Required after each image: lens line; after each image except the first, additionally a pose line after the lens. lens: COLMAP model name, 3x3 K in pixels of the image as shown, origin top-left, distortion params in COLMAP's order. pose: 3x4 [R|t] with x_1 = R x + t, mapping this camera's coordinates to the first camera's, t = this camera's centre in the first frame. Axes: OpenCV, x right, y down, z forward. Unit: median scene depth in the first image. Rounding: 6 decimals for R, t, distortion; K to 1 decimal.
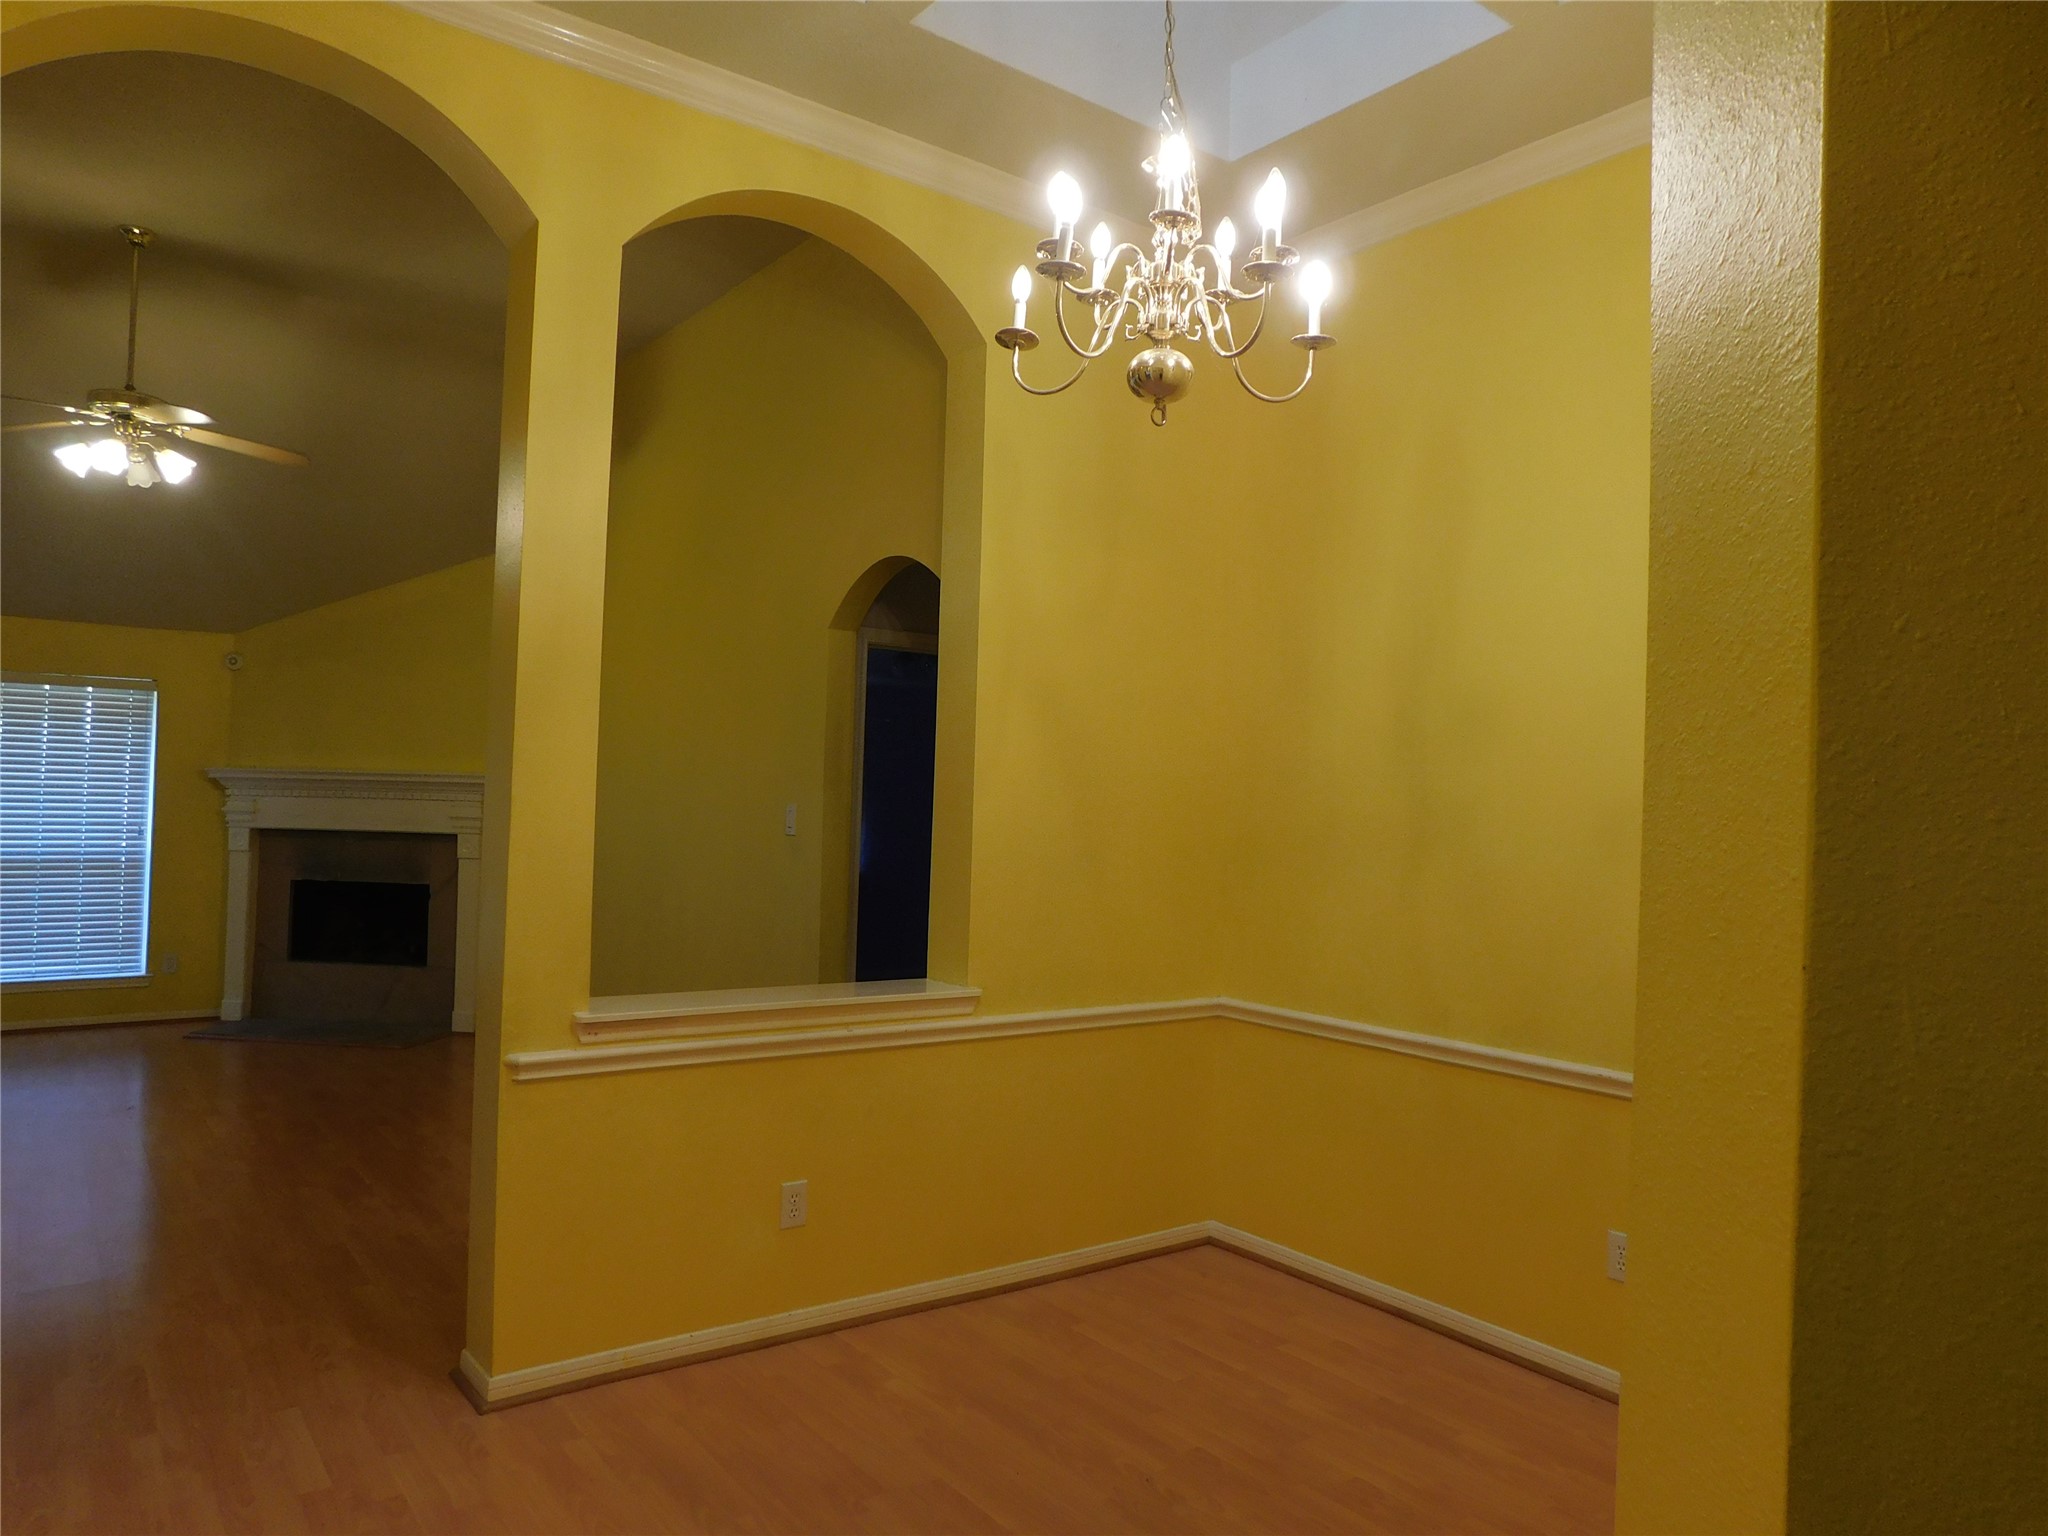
lens RADIAL K [[1369.1, 0, 1018.7], [0, 1369.1, 759.7], [0, 0, 1]] dist [-0.017195, -0.000571]
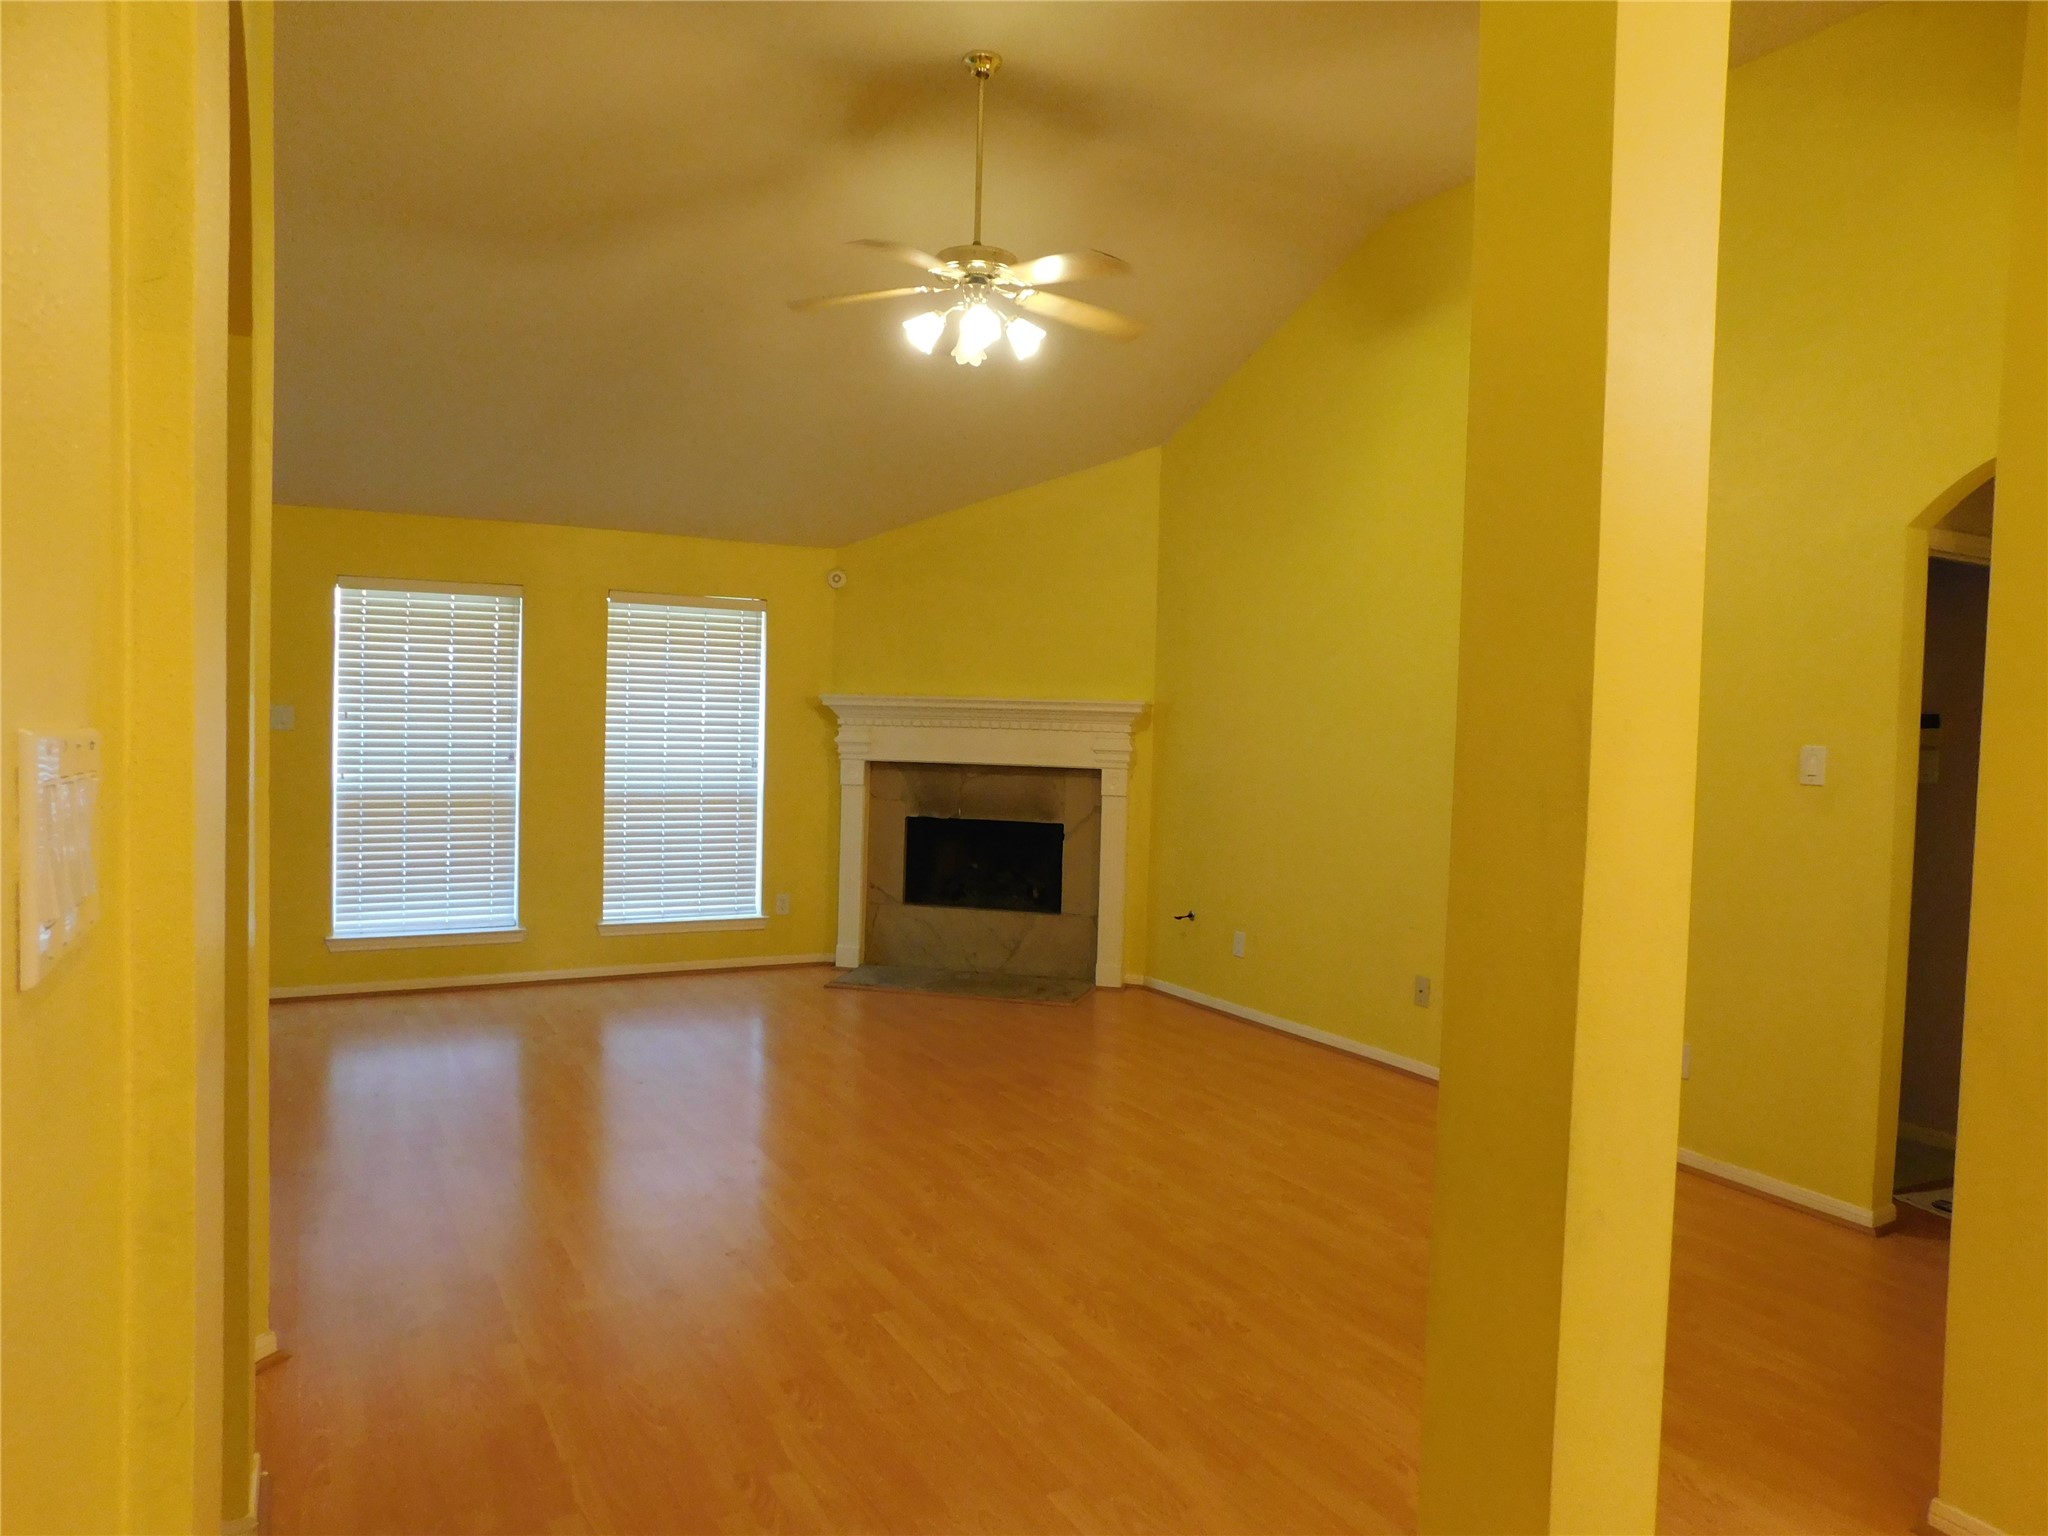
lens RADIAL K [[1369.1, 0, 1009.3], [0, 1369.1, 766.3], [0, 0, 1]] dist [-0.017195, -0.000571]
pose [[0.989454, 0.006652, -0.144692, -0.336004], [0.002599, 0.997969, 0.063652, -0.004507], [0.144822, -0.063357, 0.987427, 0.100213]]
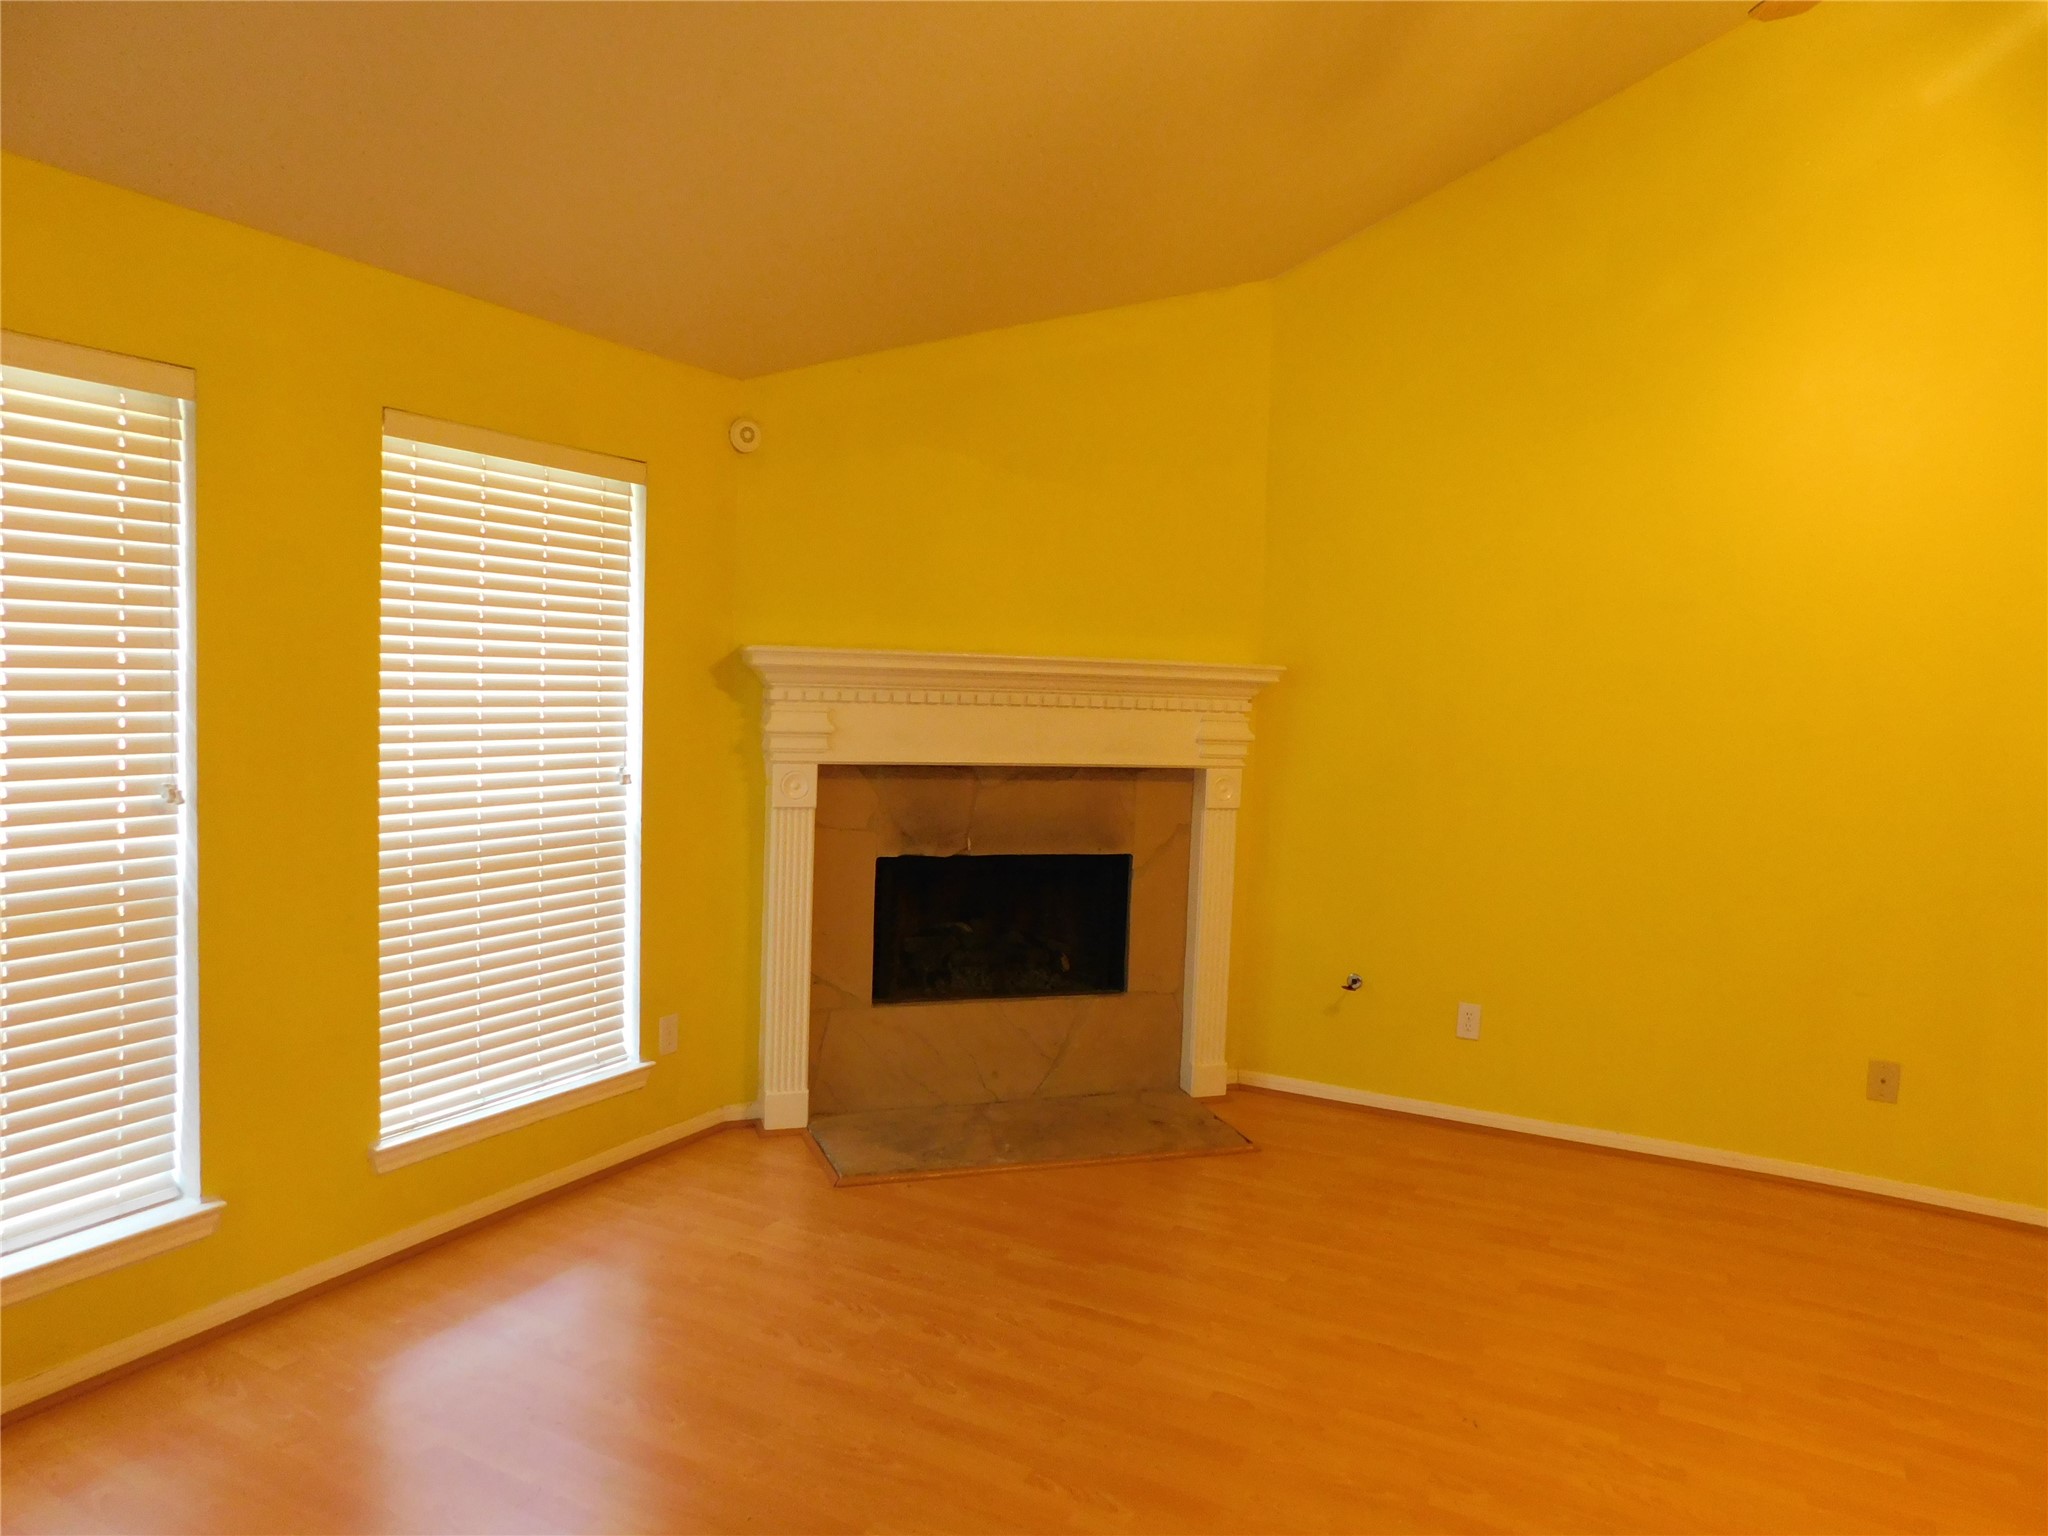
lens RADIAL K [[1369.1, 0, 1015.5], [0, 1369.1, 763.2], [0, 0, 1]] dist [-0.017195, -0.000571]
pose [[0.904176, -0.021841, 0.426601, -0.723975], [-0.024810, 0.994321, 0.103492, -0.005967], [-0.426439, -0.104158, 0.898499, 0.502041]]
